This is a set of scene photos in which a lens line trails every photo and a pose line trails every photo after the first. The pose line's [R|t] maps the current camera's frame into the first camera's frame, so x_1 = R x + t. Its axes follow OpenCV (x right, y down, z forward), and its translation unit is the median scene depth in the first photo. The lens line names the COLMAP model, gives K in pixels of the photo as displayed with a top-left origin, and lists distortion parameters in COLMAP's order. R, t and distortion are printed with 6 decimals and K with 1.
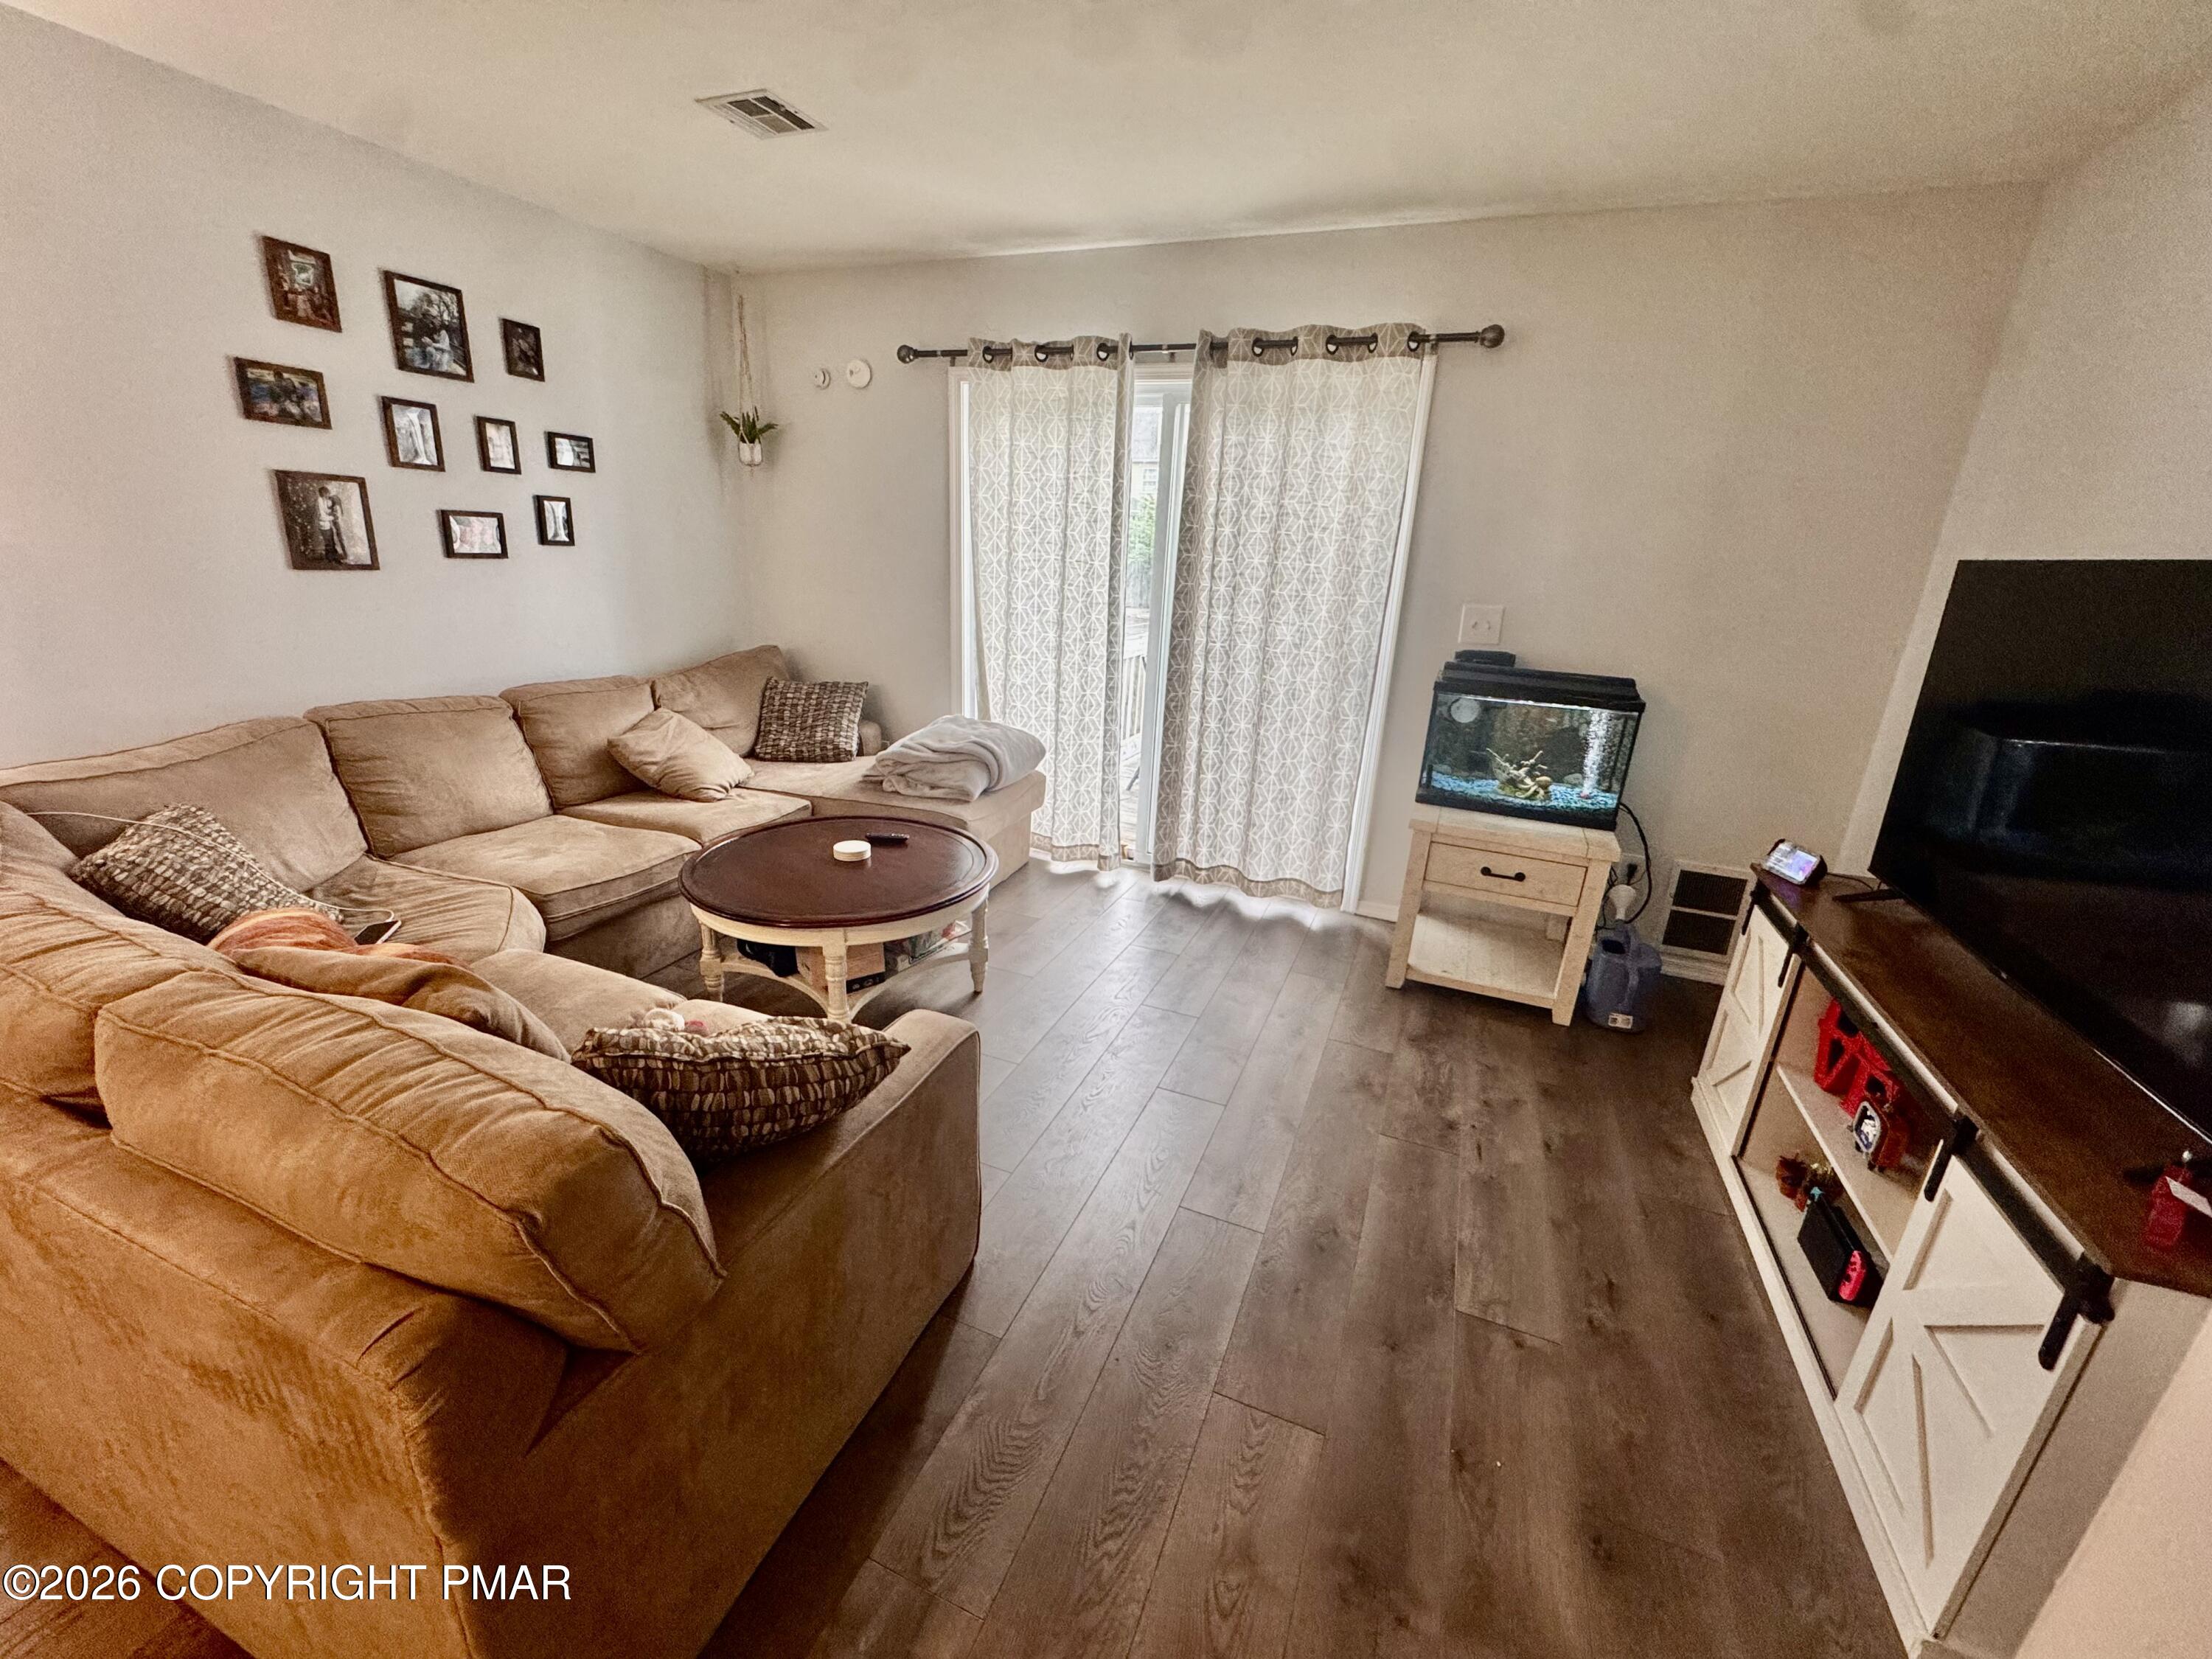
lens RADIAL K [[881.4, 0, 1097.5], [0, 881.4, 816.9], [0, 0, 1]] dist [-0.005446, 0.000215]
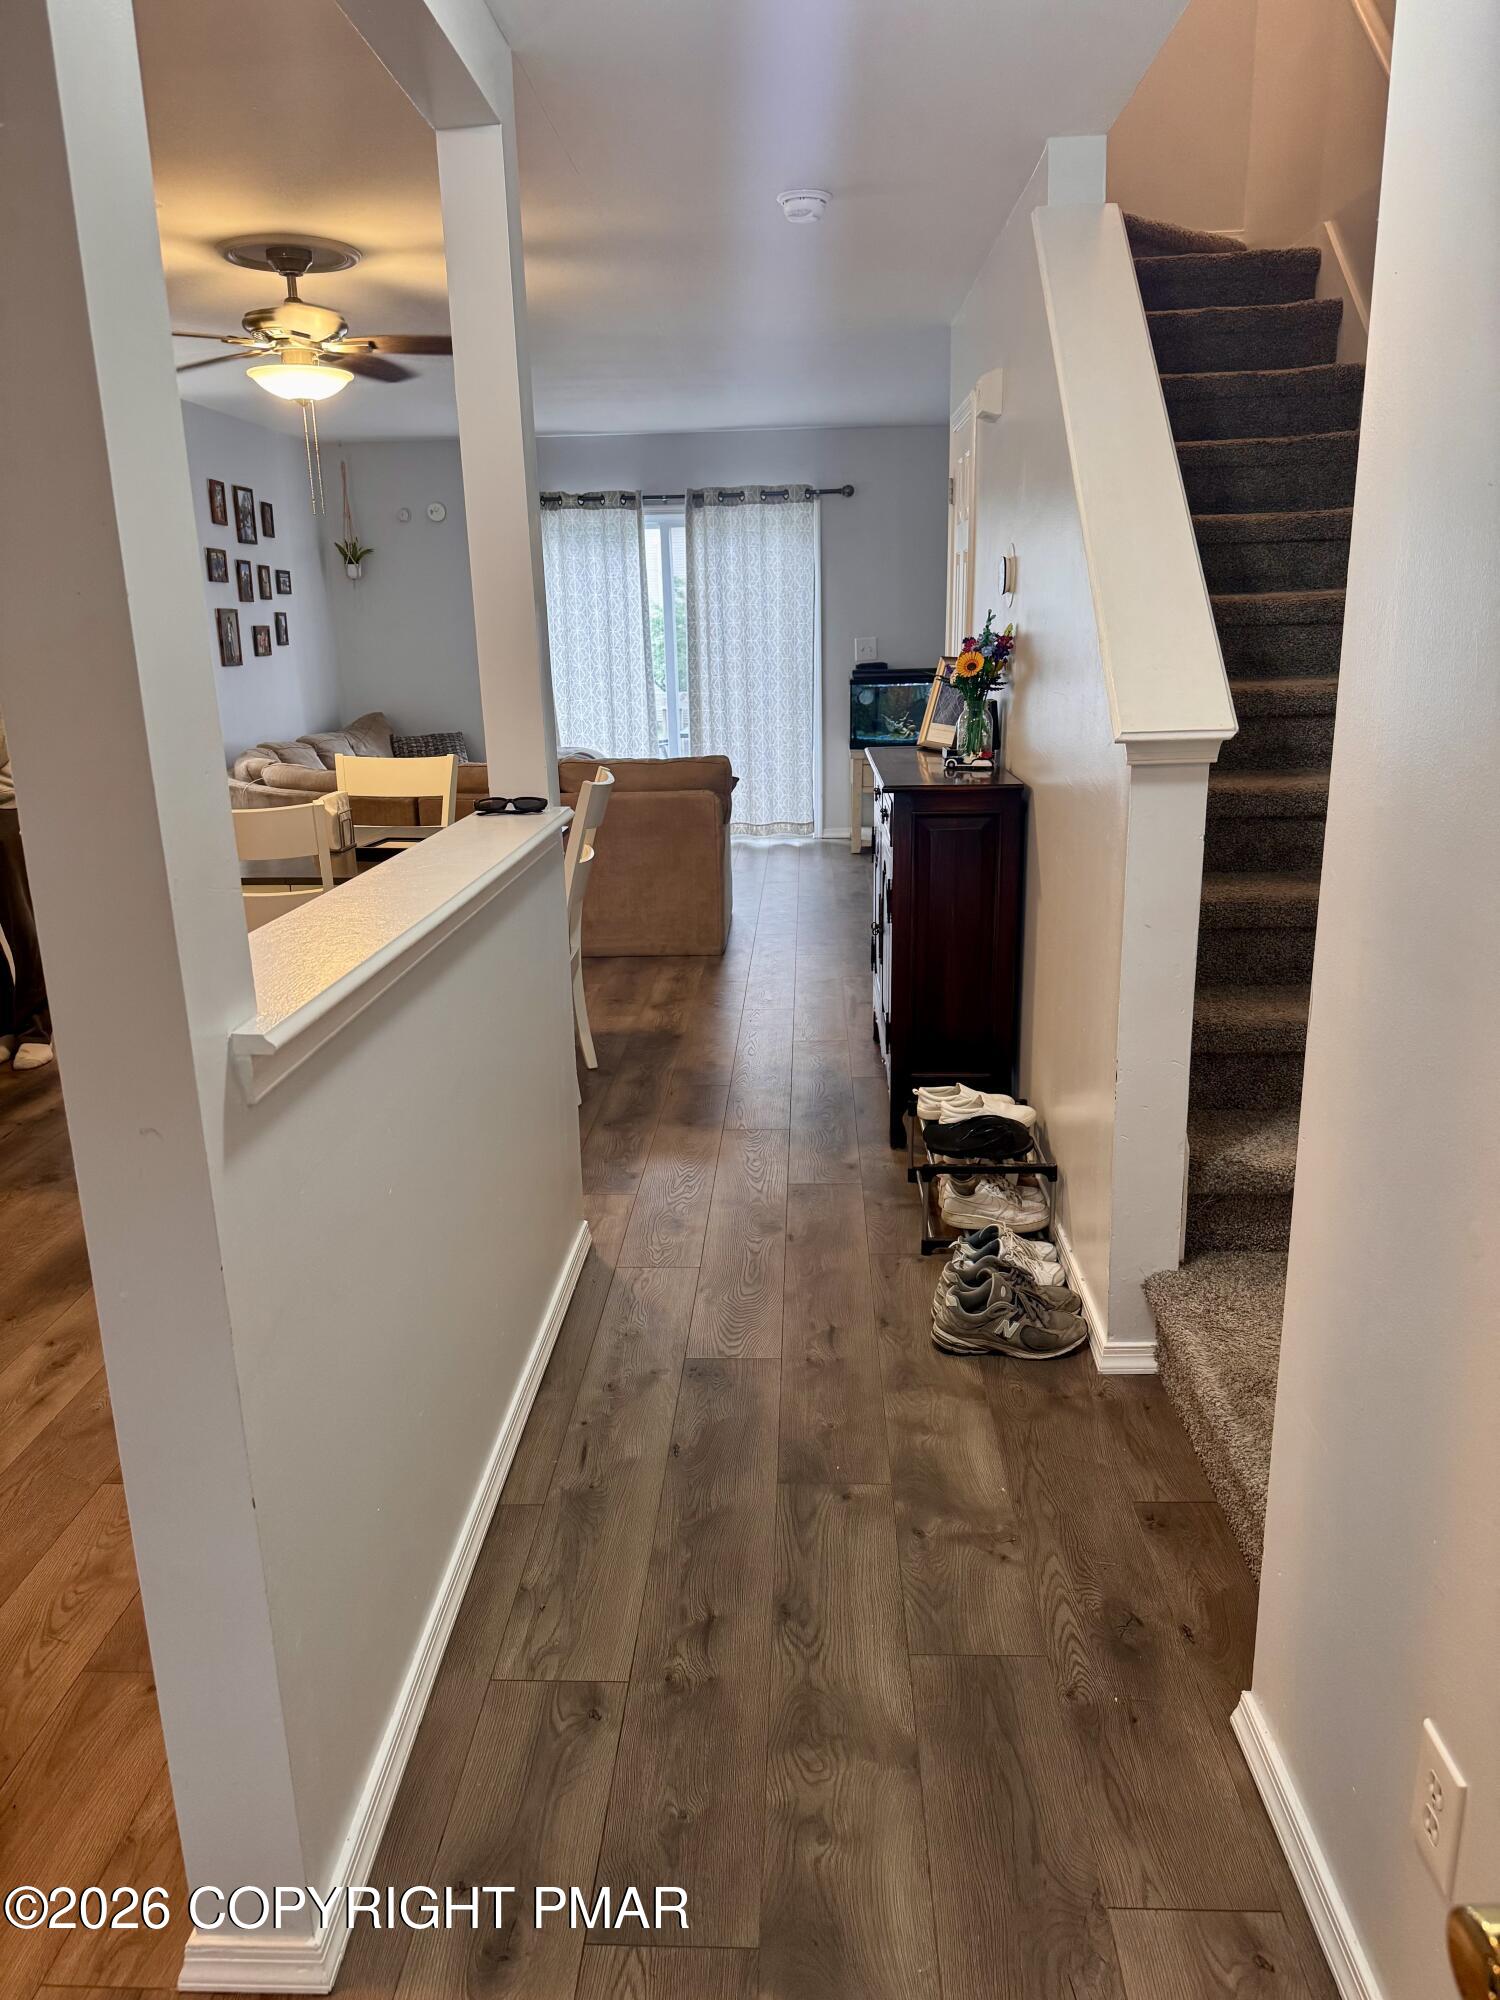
lens RADIAL K [[1411.9, 0, 737.1], [0, 1411.9, 1011.3], [0, 0, 1]] dist [0.044840, -0.014276]
pose [[0.943865, -0.153914, 0.292283, -0.748451], [0.161009, 0.986953, -0.000223, 0.456065], [-0.288436, 0.047270, 0.956332, -1.598527]]
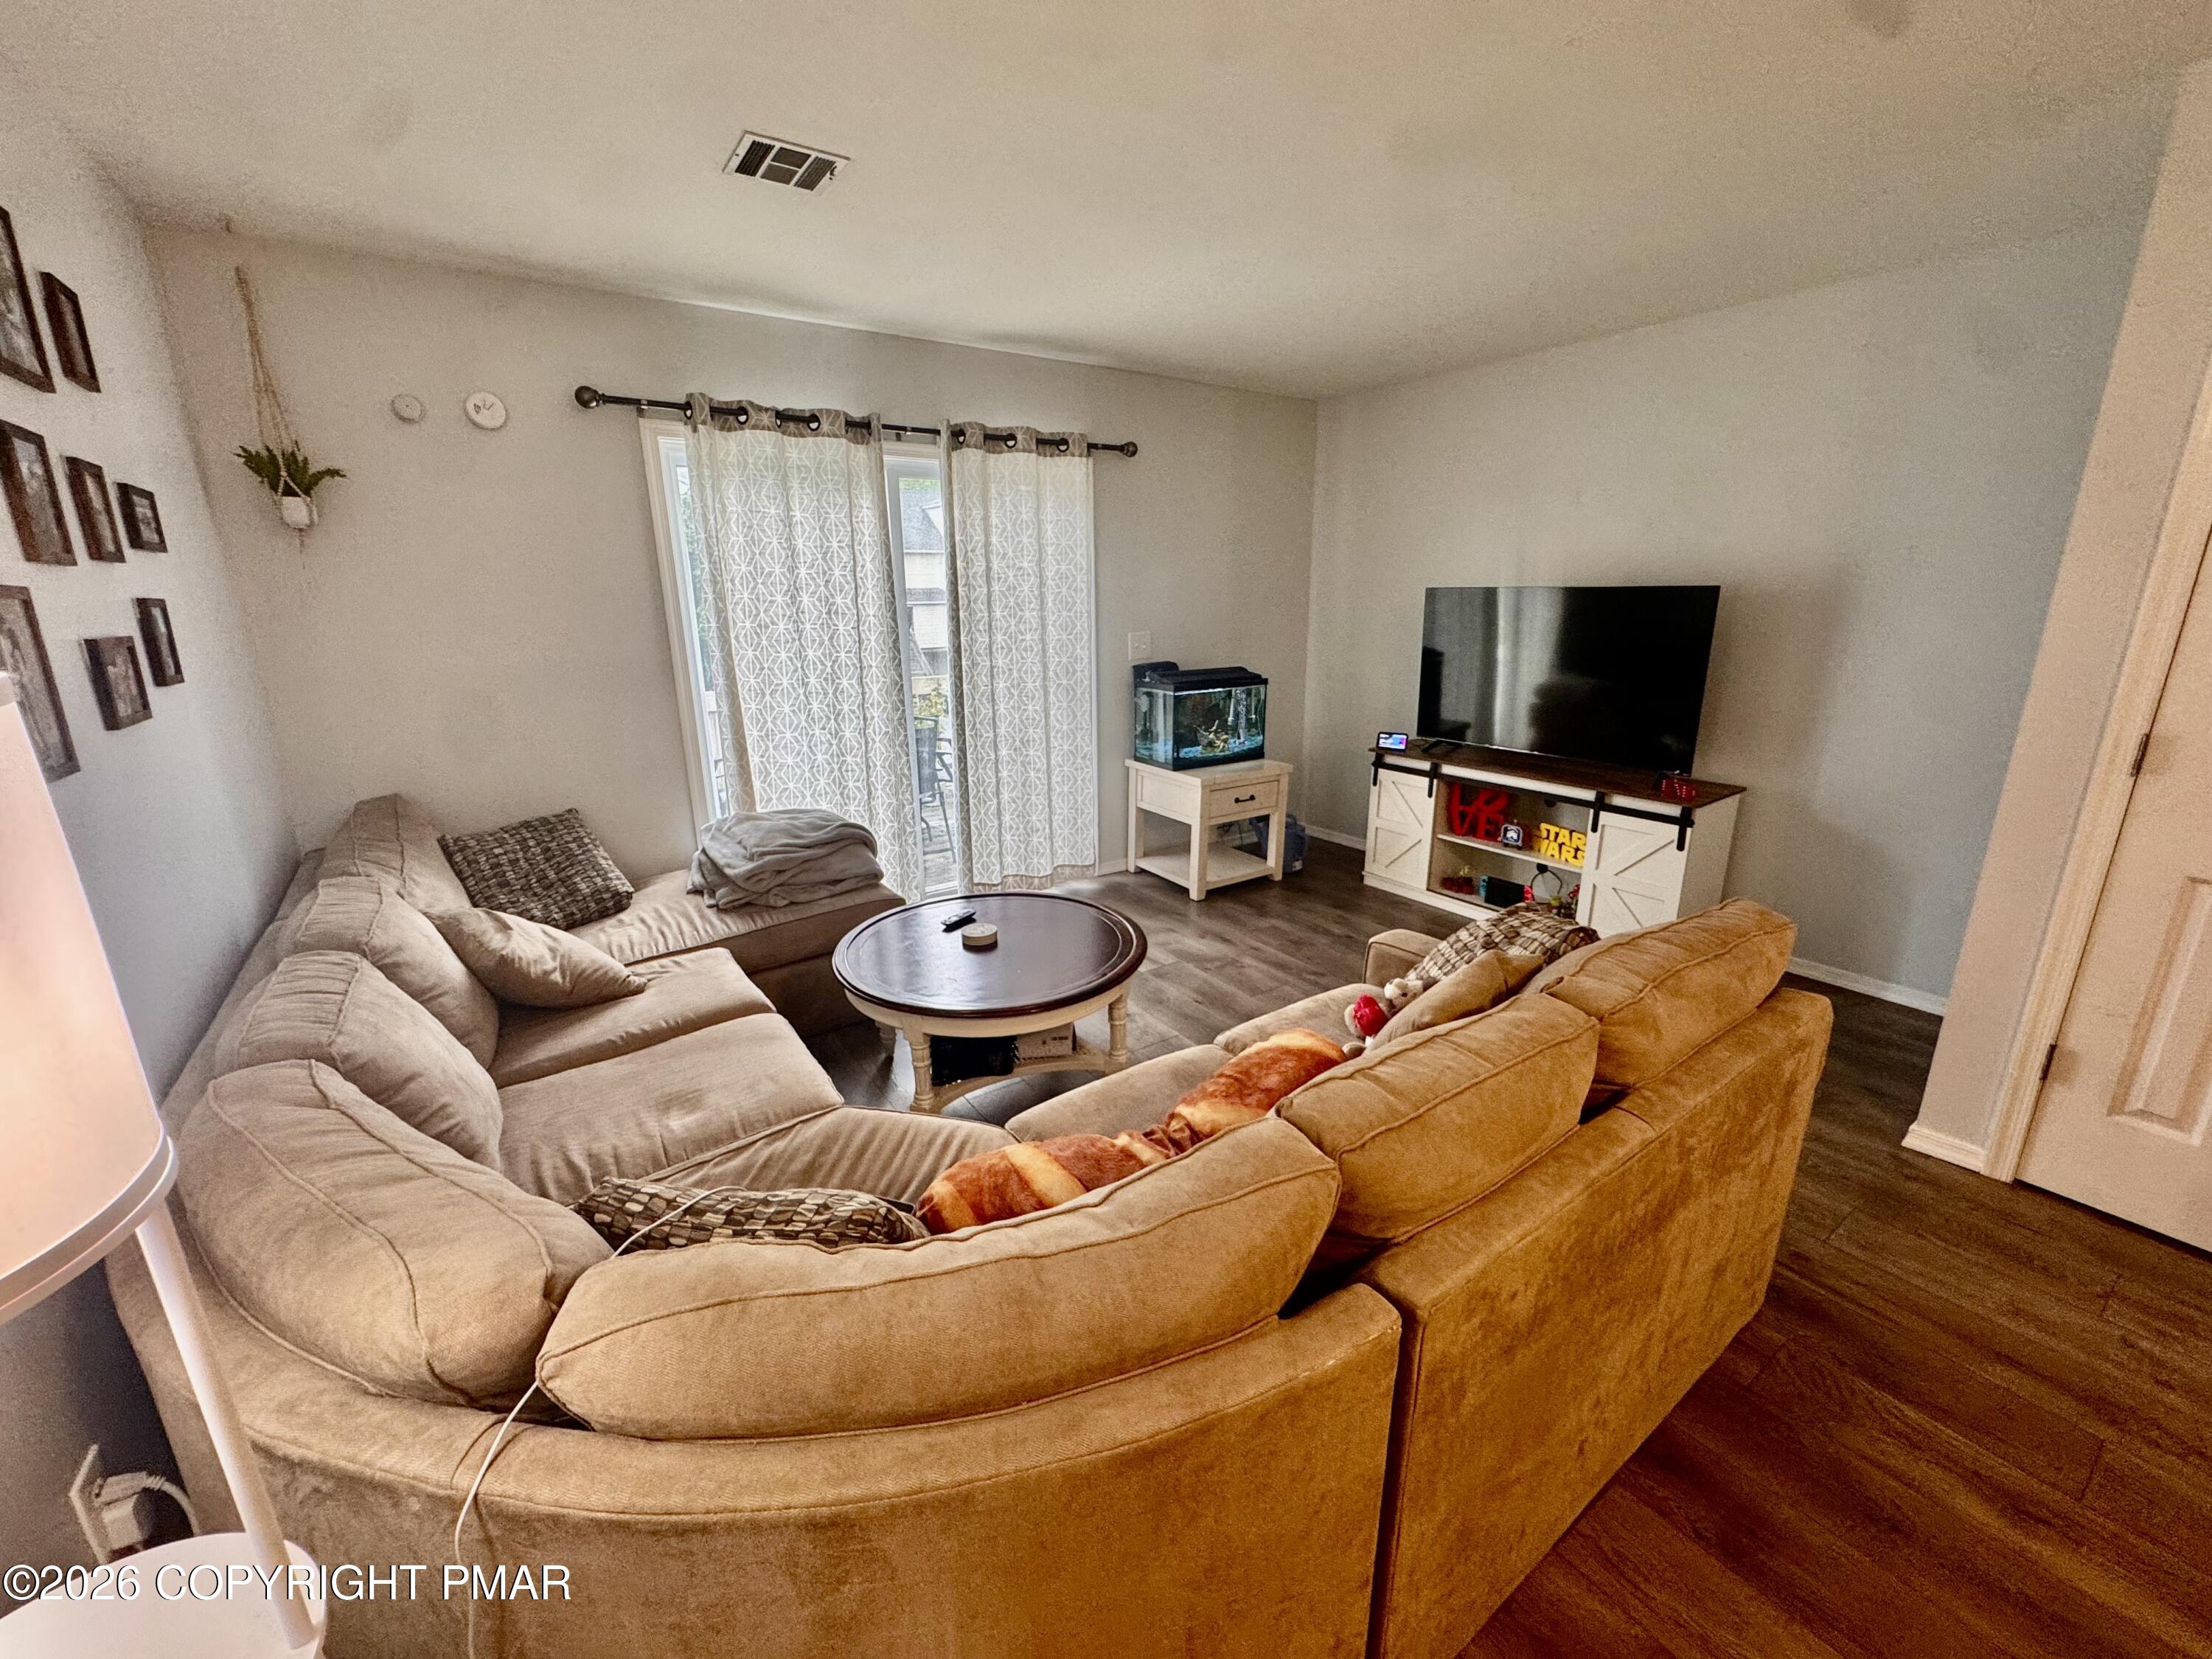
lens RADIAL K [[881.4, 0, 1098.8], [0, 881.4, 817.0], [0, 0, 1]] dist [-0.005446, 0.000215]
pose [[0.552283, -0.259820, 0.792134, -0.818590], [0.282592, 0.952283, 0.115323, -0.139388], [-0.784299, 0.160160, 0.599353, 0.246222]]
